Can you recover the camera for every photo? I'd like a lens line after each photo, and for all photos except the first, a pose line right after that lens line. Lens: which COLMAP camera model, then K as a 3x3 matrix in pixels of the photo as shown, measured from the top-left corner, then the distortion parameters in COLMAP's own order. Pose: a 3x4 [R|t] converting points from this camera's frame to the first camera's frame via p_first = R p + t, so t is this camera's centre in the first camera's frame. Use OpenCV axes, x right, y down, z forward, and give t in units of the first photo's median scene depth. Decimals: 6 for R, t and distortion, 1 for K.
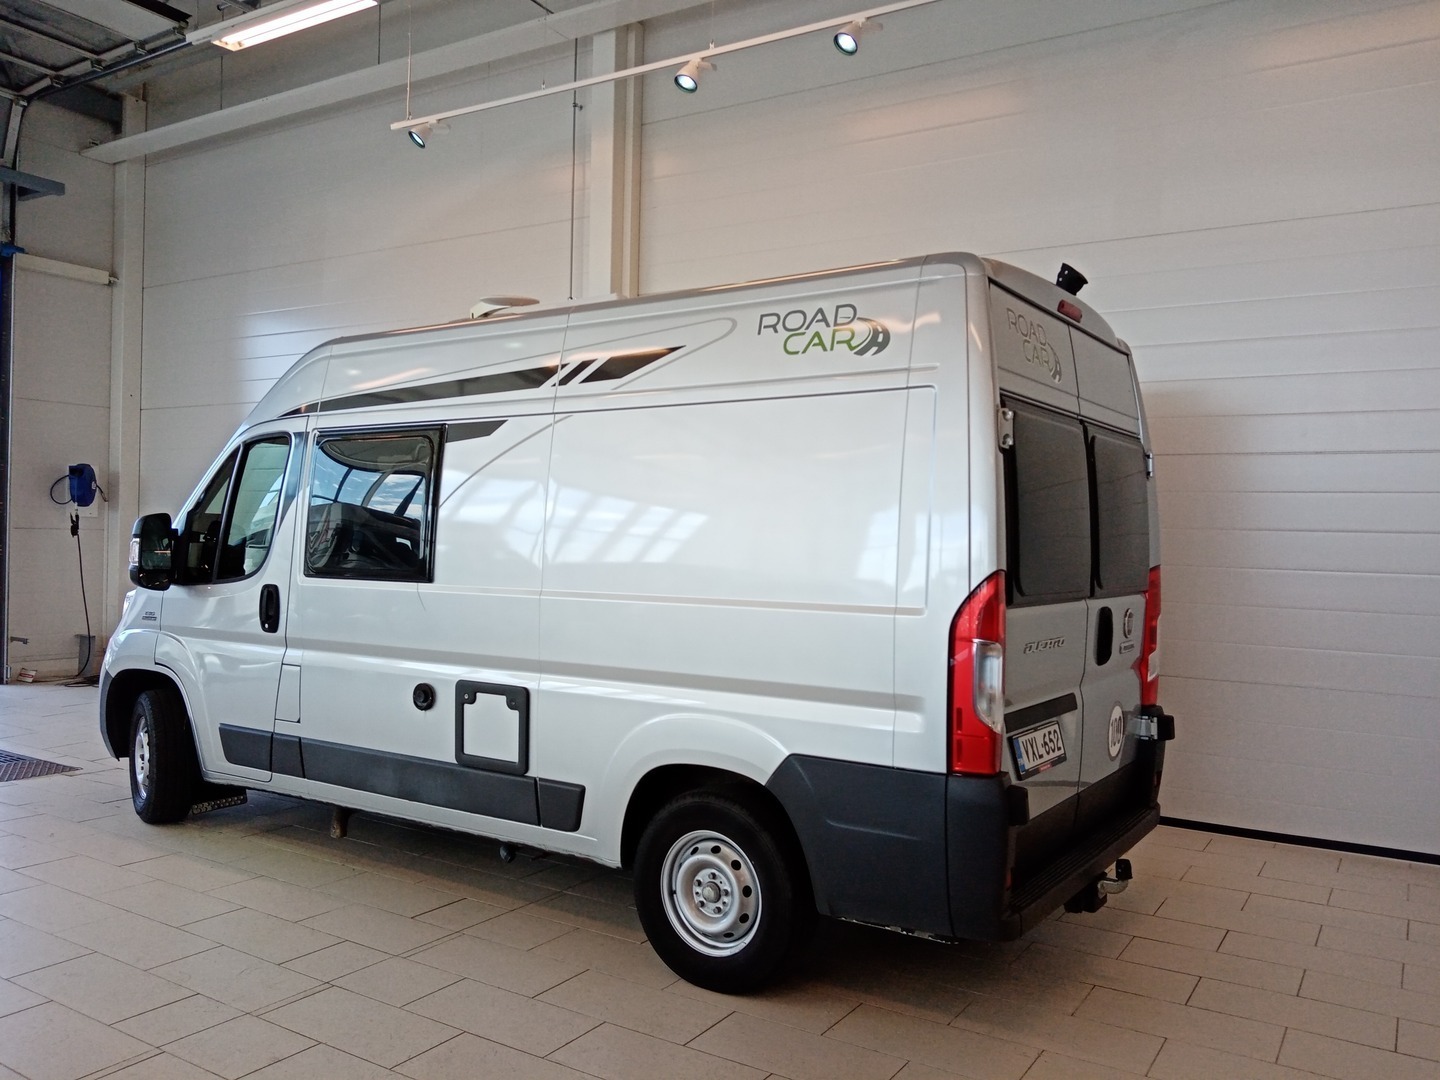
lens RADIAL K [[1131.7, 0, 763.3], [0, 1131.7, 533.6], [0, 0, 1]] dist [0.006583, -0.004964]
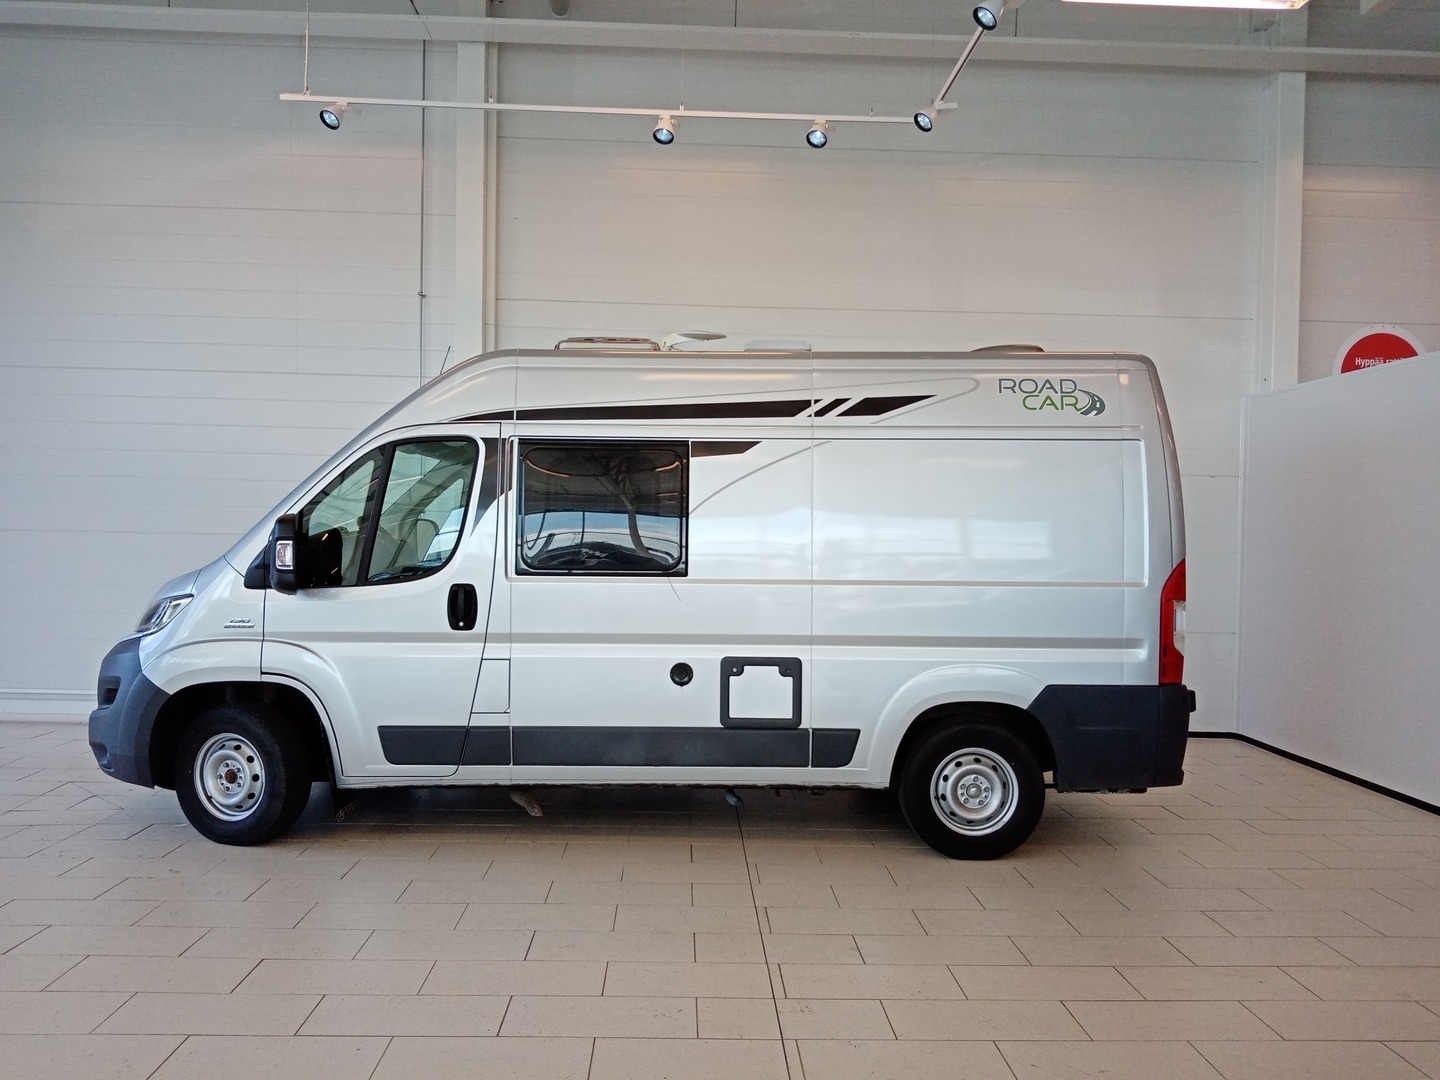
lens RADIAL K [[1131.7, 0, 714.9], [0, 1131.7, 539.5], [0, 0, 1]] dist [0.006583, -0.004964]
pose [[0.840452, -0.012227, 0.541748, -0.911118], [0.000377, 0.999758, 0.021979, -0.020971], [-0.541886, -0.018268, 0.840253, 0.003748]]
